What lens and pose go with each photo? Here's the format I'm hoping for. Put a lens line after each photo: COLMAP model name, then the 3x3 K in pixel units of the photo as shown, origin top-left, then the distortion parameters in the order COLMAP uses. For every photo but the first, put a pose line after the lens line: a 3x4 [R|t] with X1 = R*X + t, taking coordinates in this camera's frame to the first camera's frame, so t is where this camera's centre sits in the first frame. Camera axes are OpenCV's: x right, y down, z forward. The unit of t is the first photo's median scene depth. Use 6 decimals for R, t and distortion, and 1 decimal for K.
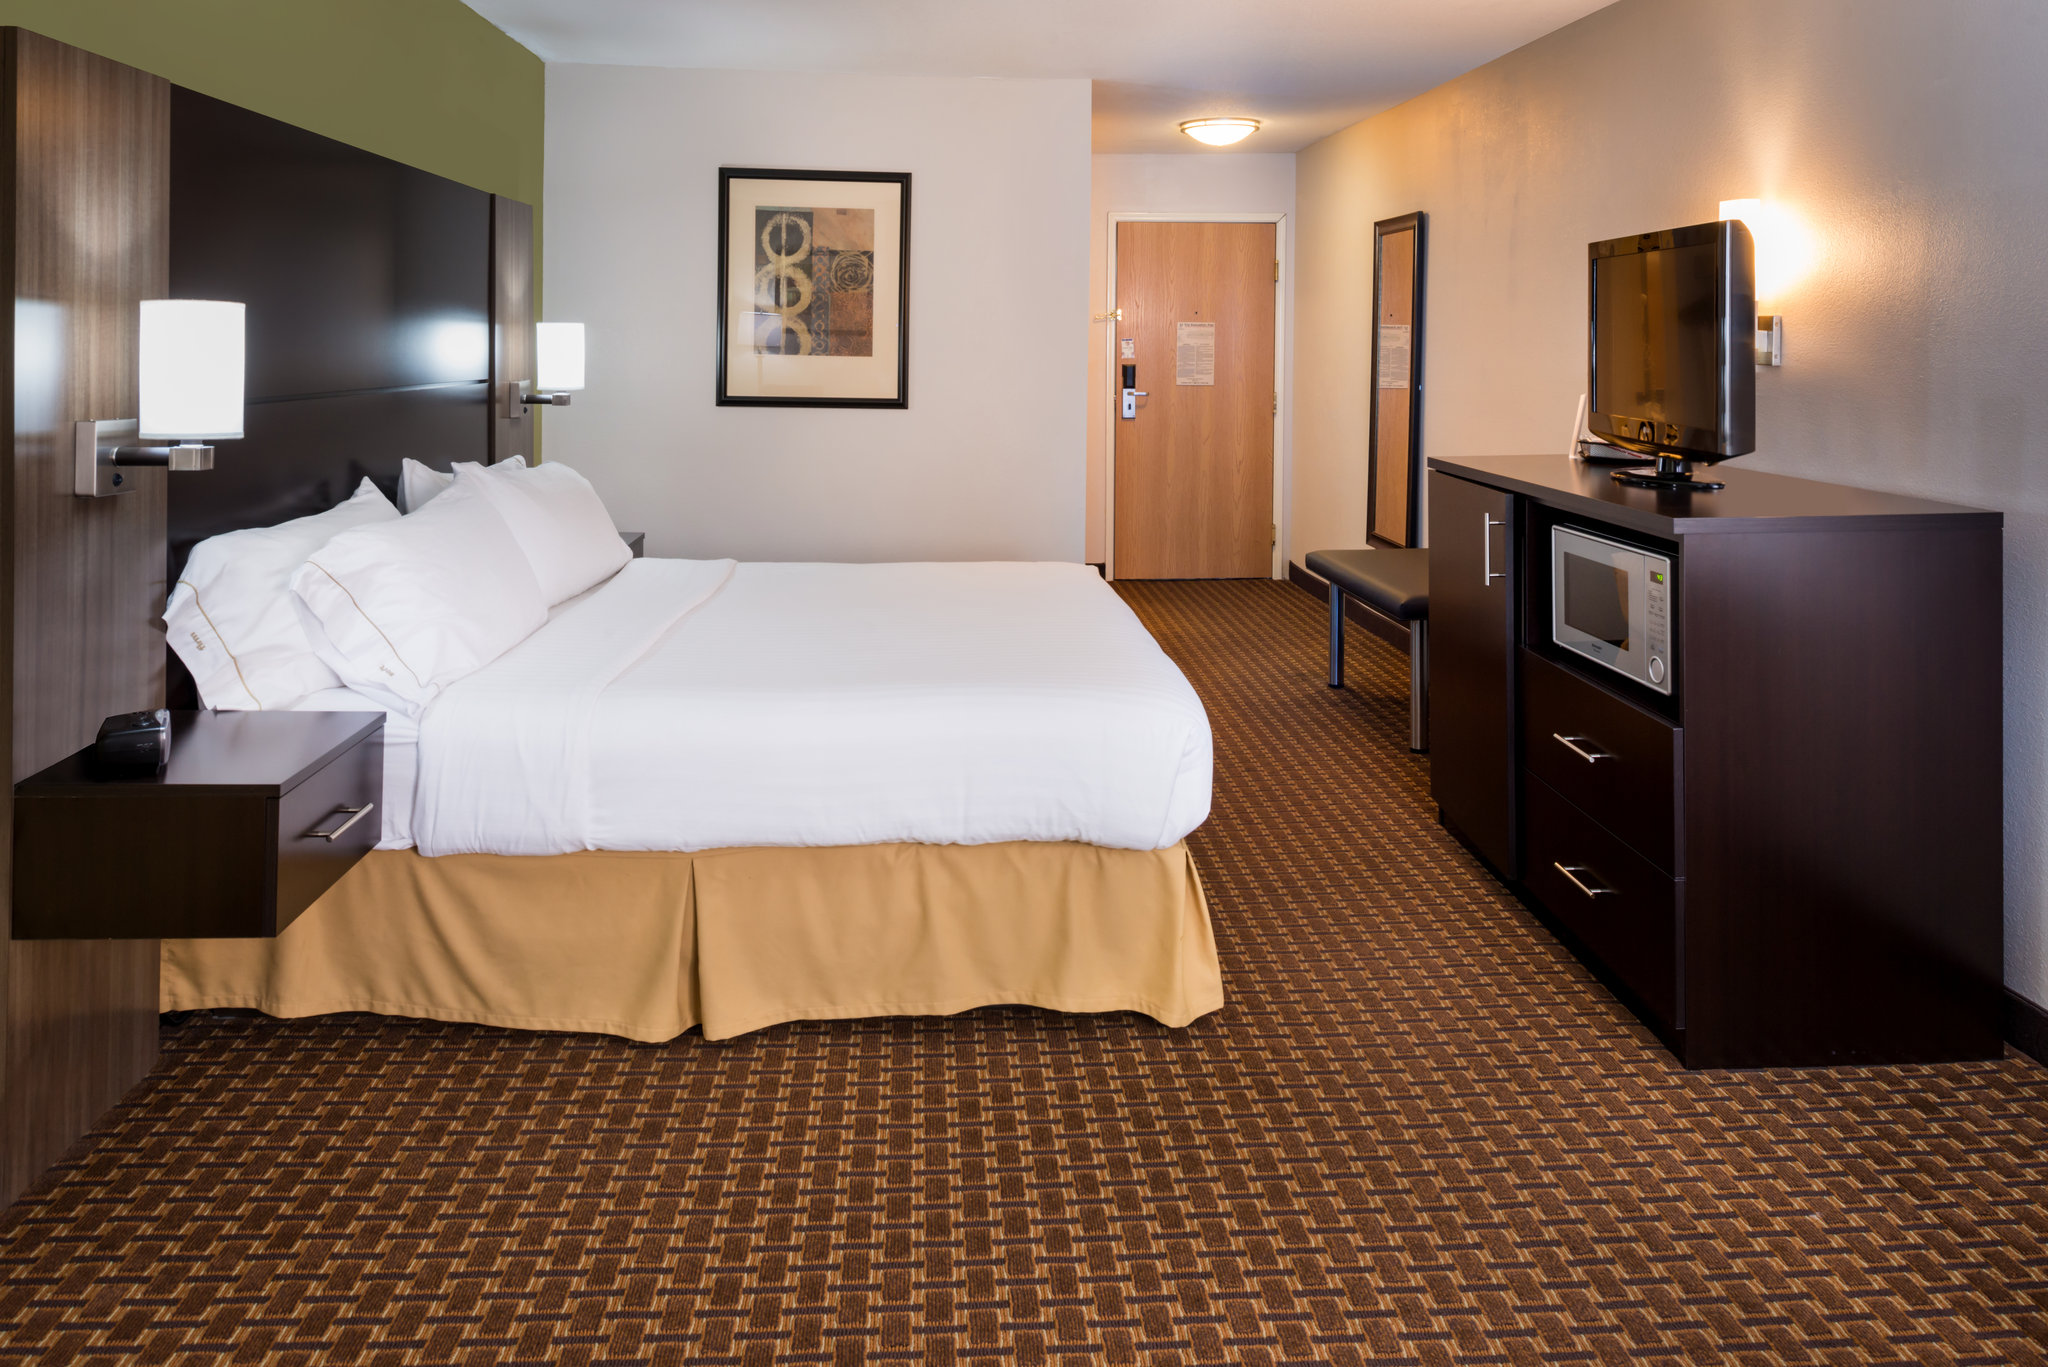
lens RADIAL K [[1395.9, 0, 1080.4], [0, 1395.9, 678.7], [0, 0, 1]] dist [0.029119, -0.004141]
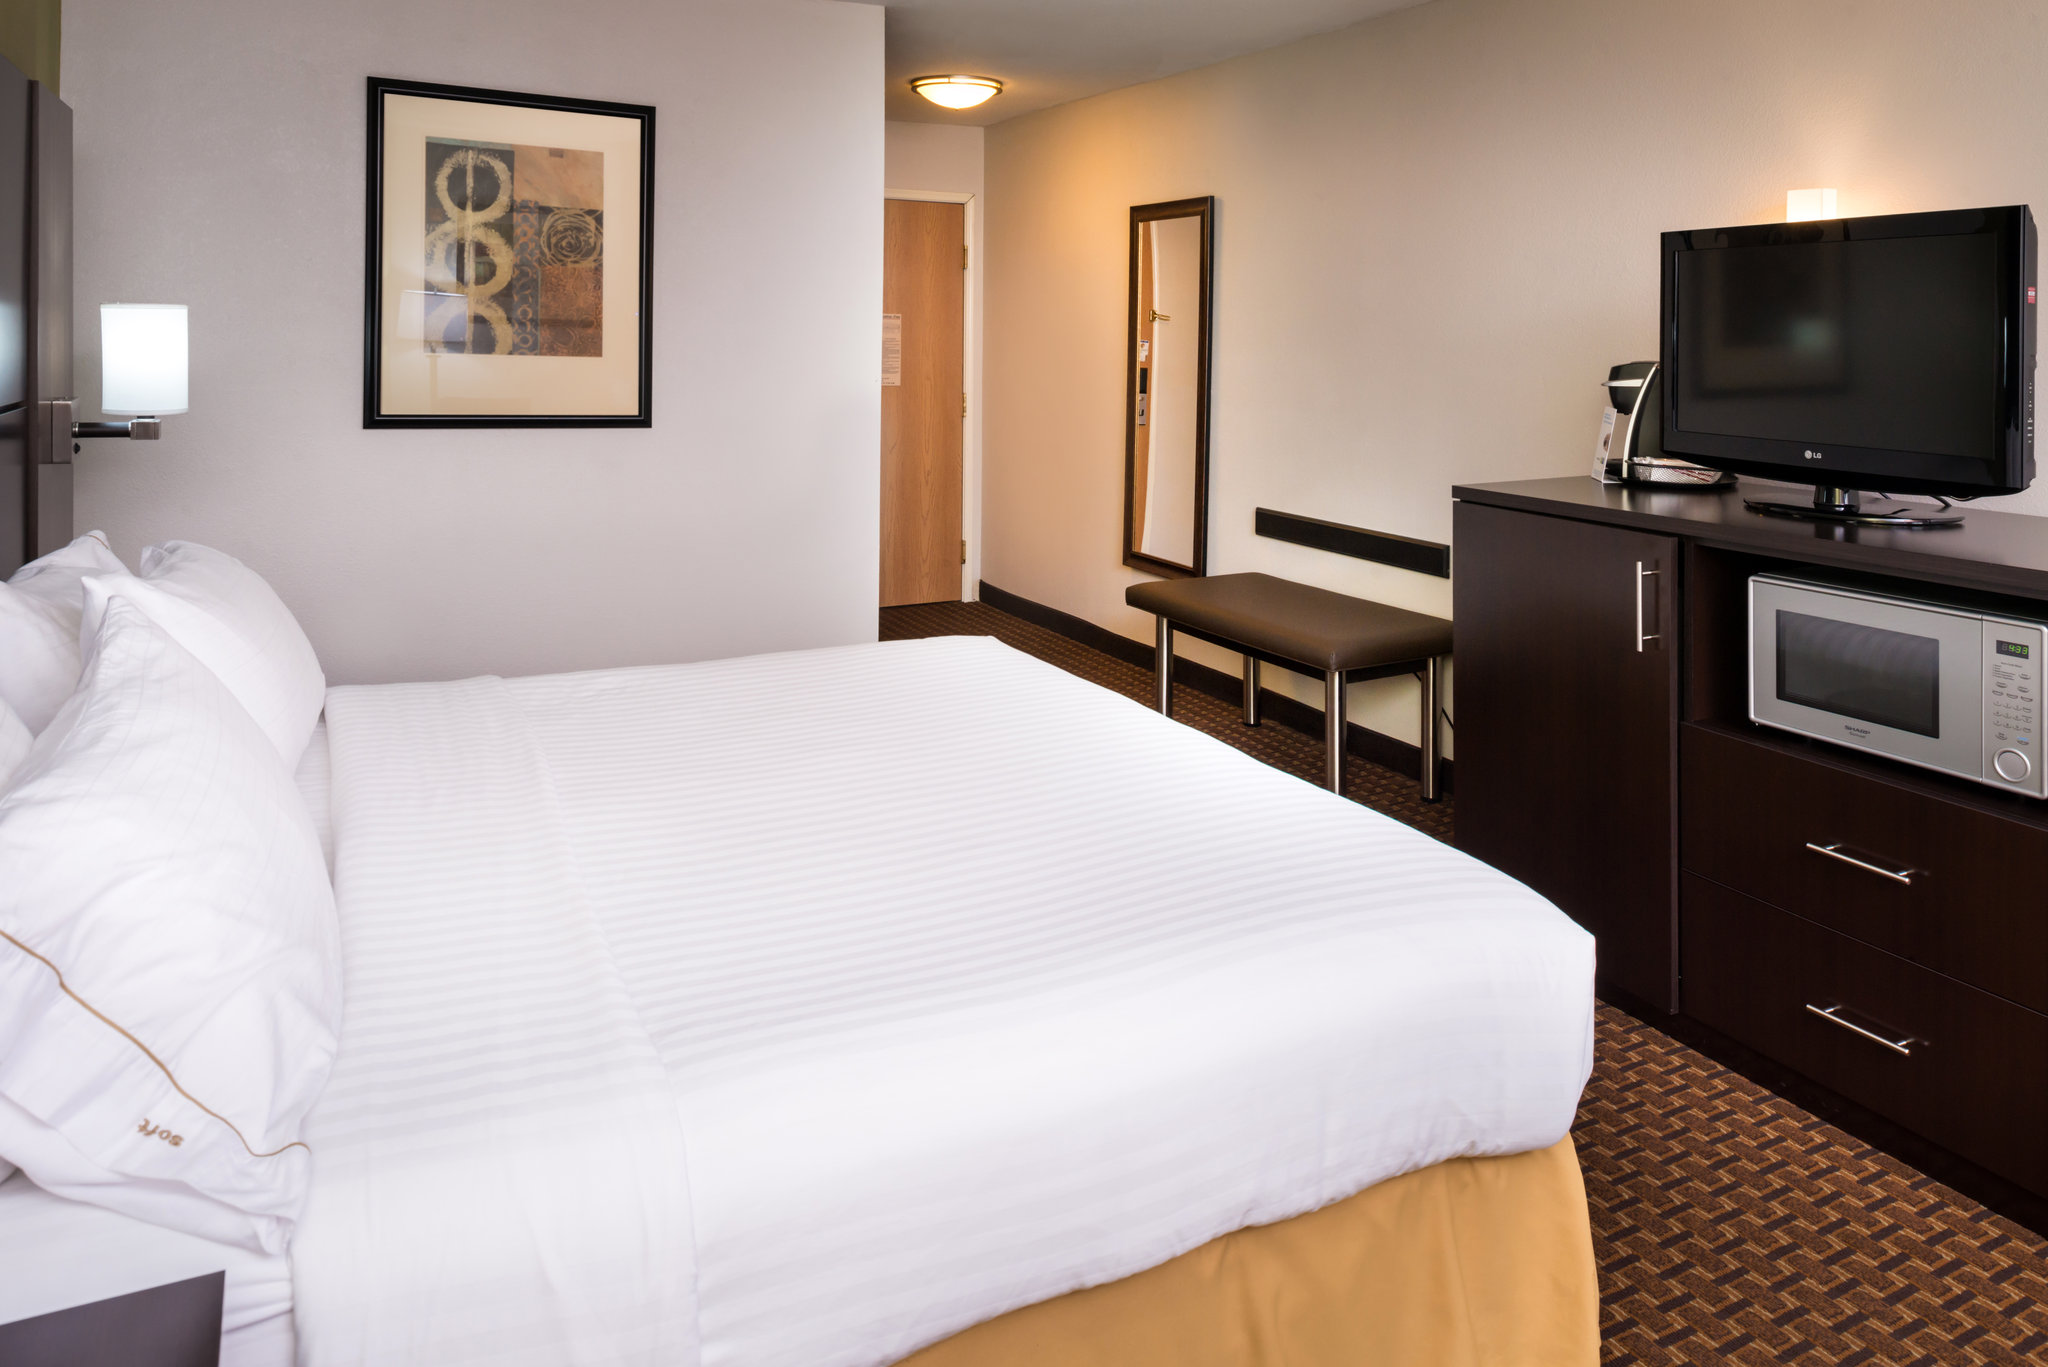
lens RADIAL K [[1334.7, 0, 1023.3], [0, 1334.7, 584.7], [0, 0, 1]] dist [0.057768, -0.086208]
pose [[0.919464, -0.063154, 0.388068, -0.228793], [0.082490, 0.996034, -0.033354, -0.075452], [-0.384423, 0.062680, 0.921027, 0.300514]]
